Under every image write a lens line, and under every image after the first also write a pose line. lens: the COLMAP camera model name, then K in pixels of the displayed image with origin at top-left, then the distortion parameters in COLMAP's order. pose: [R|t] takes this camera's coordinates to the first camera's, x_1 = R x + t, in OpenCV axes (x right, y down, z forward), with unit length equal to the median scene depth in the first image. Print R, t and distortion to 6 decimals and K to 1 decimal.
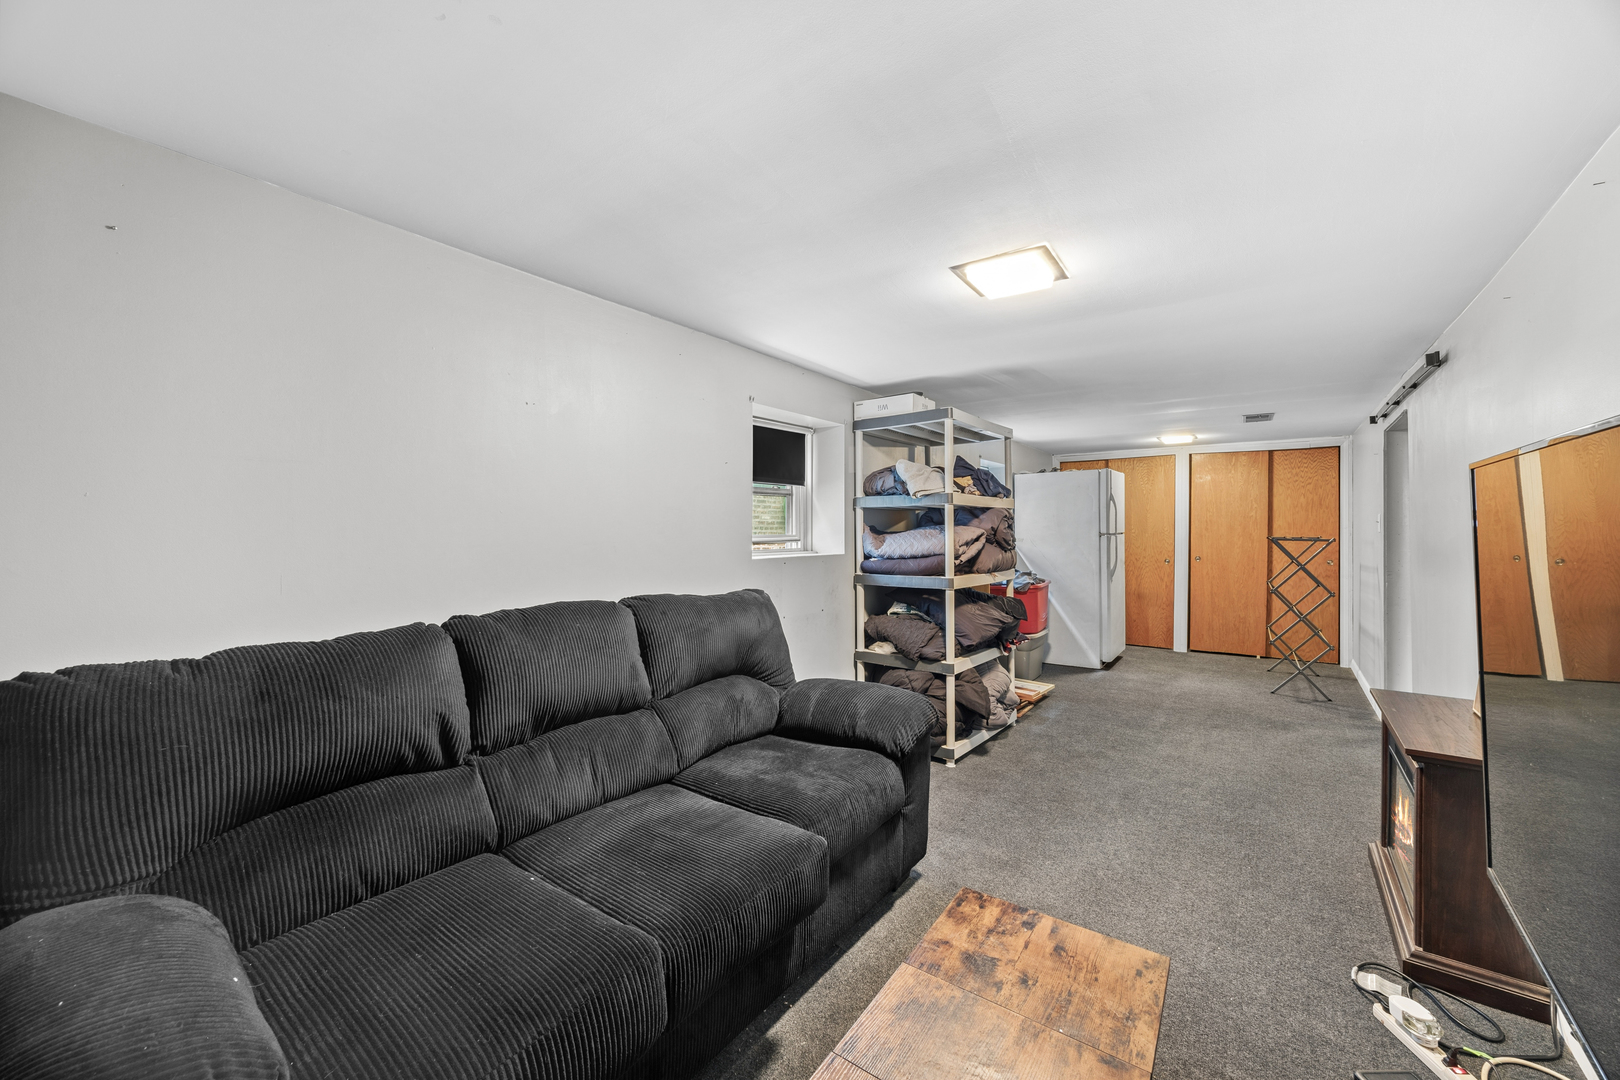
lens RADIAL K [[629.0, 0, 807.7], [0, 629.0, 544.0], [0, 0, 1]] dist [0.002682, 0.000045]
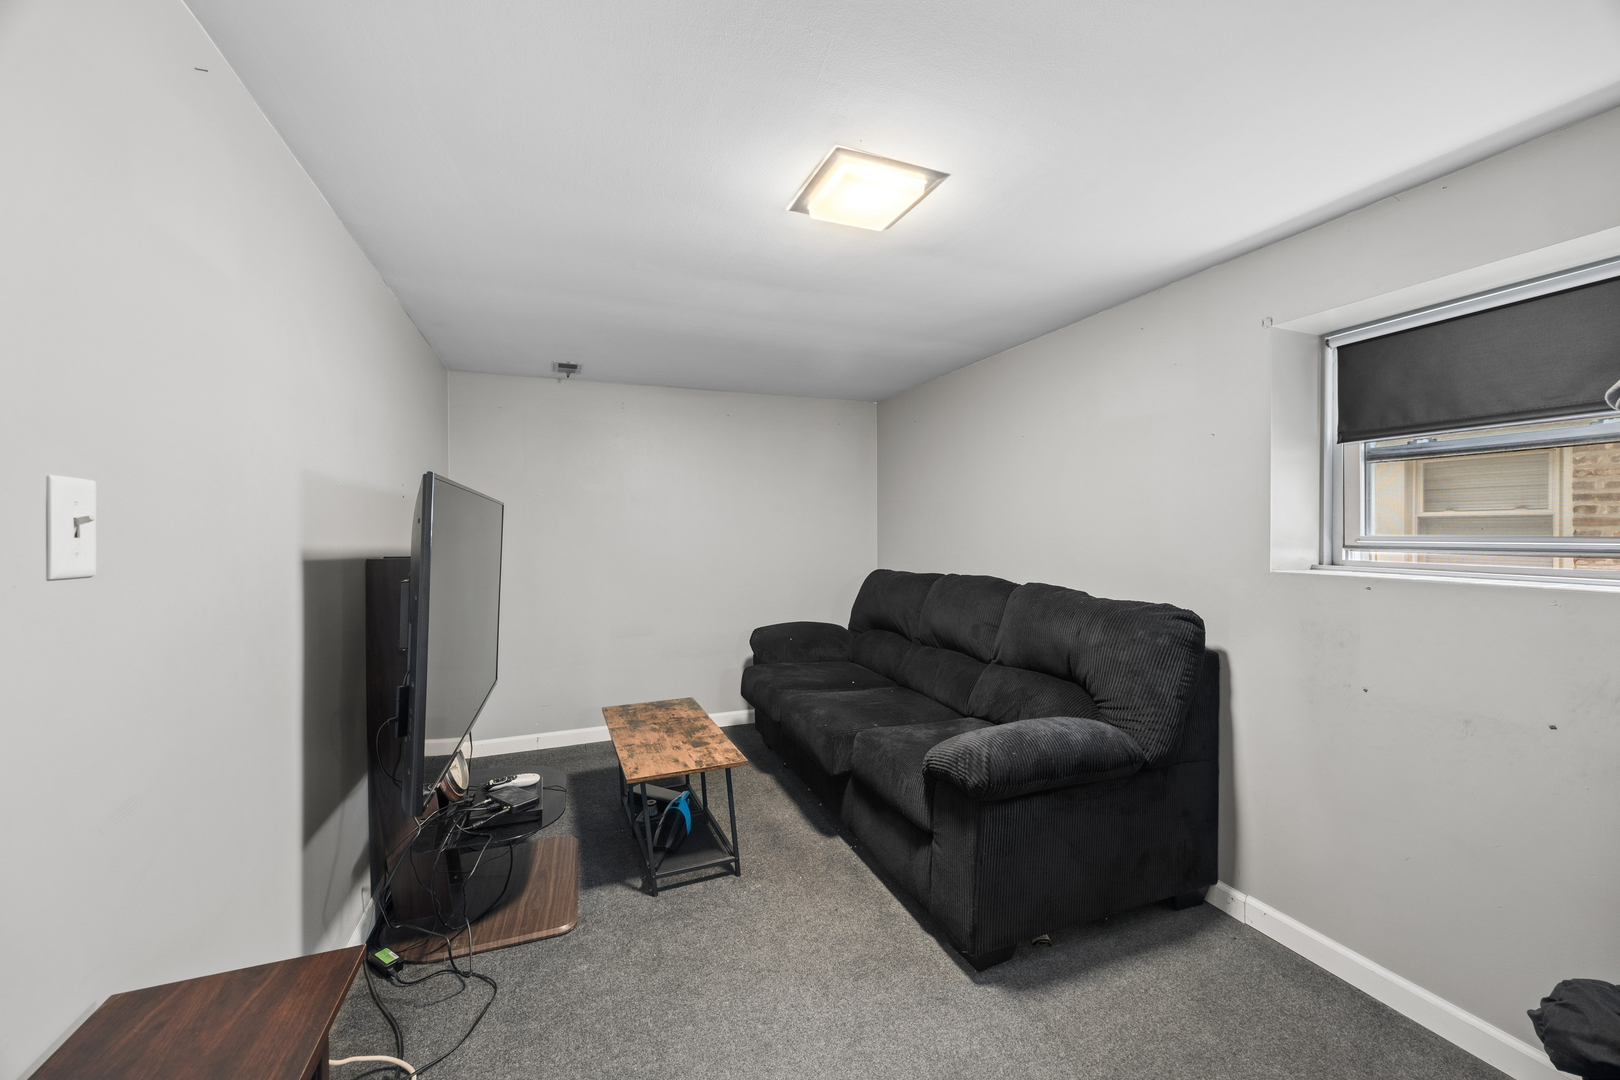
lens RADIAL K [[629.0, 0, 813.8], [0, 629.0, 527.3], [0, 0, 1]] dist [0.002682, 0.000045]
pose [[-0.524369, -0.000308, -0.851491, 1.615339], [-0.017981, 0.999781, 0.010711, -0.046740], [0.851301, 0.020927, -0.524259, 2.121508]]
